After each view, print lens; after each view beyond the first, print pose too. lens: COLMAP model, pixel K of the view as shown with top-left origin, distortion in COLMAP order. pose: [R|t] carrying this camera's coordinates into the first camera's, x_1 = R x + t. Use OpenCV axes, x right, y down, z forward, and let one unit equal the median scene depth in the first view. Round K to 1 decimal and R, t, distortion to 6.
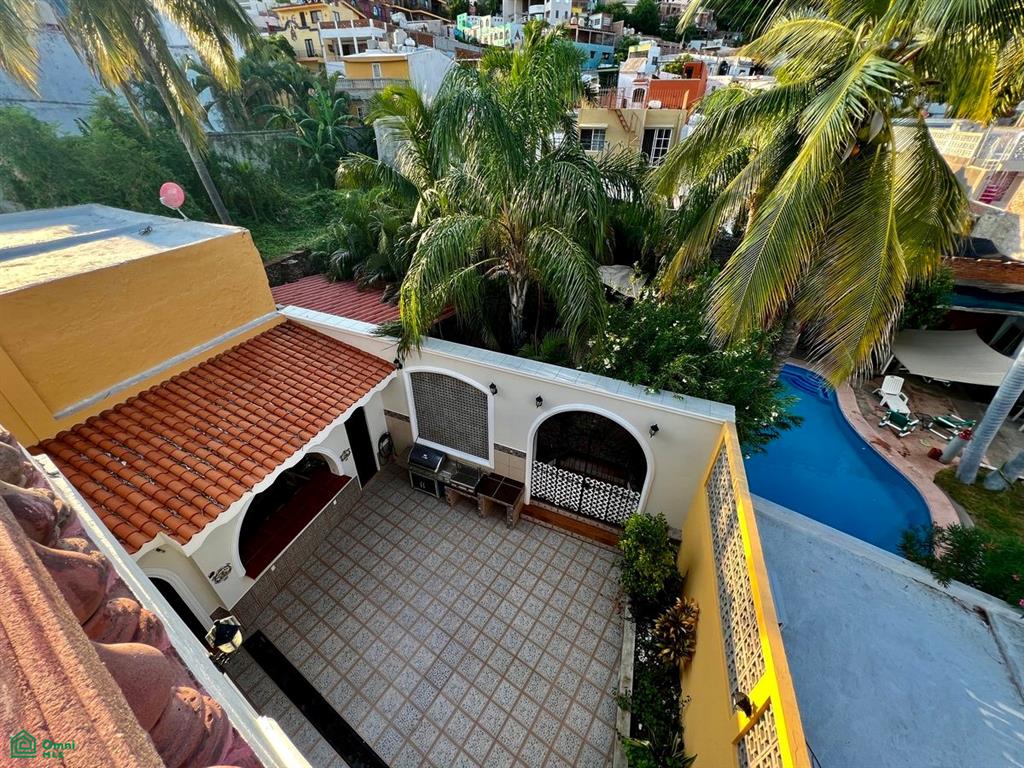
lens RADIAL K [[414.7, 0, 508.4], [0, 414.7, 382.3], [0, 0, 1]] dist [0.000323, -0.000149]
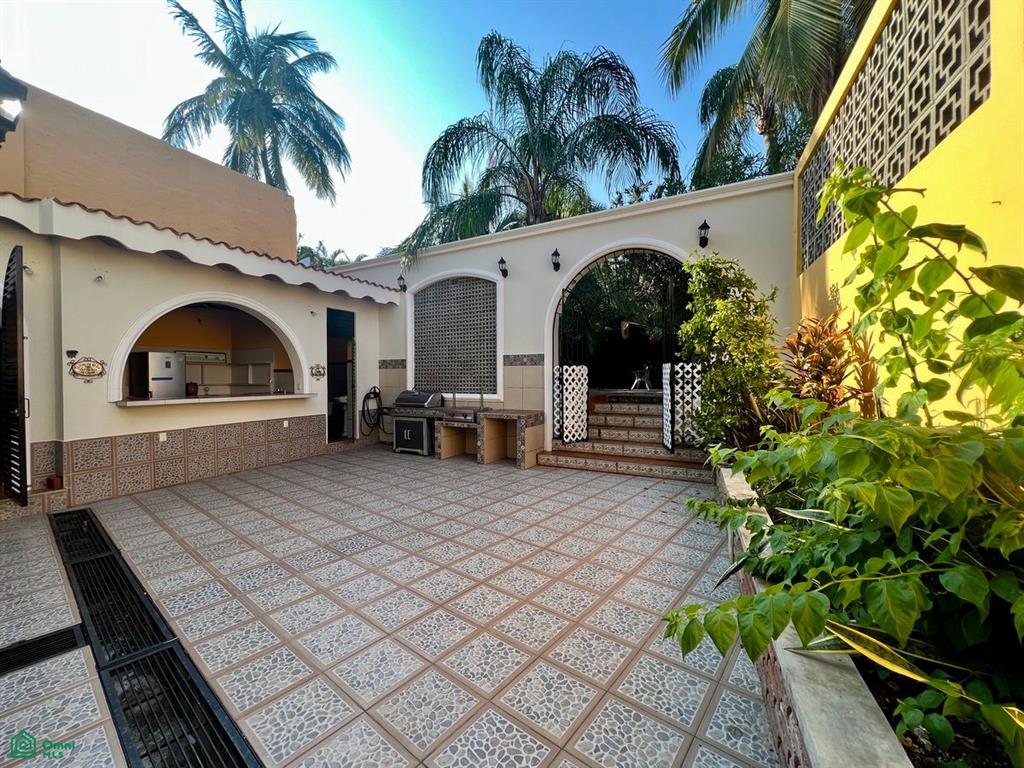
lens RADIAL K [[414.7, 0, 513.5], [0, 414.7, 381.0], [0, 0, 1]] dist [0.000323, -0.000149]
pose [[0.995900, -0.007614, -0.090143, 0.055784], [-0.041960, 0.843901, -0.534855, 0.625223], [0.080144, 0.536444, 0.840122, 0.384357]]
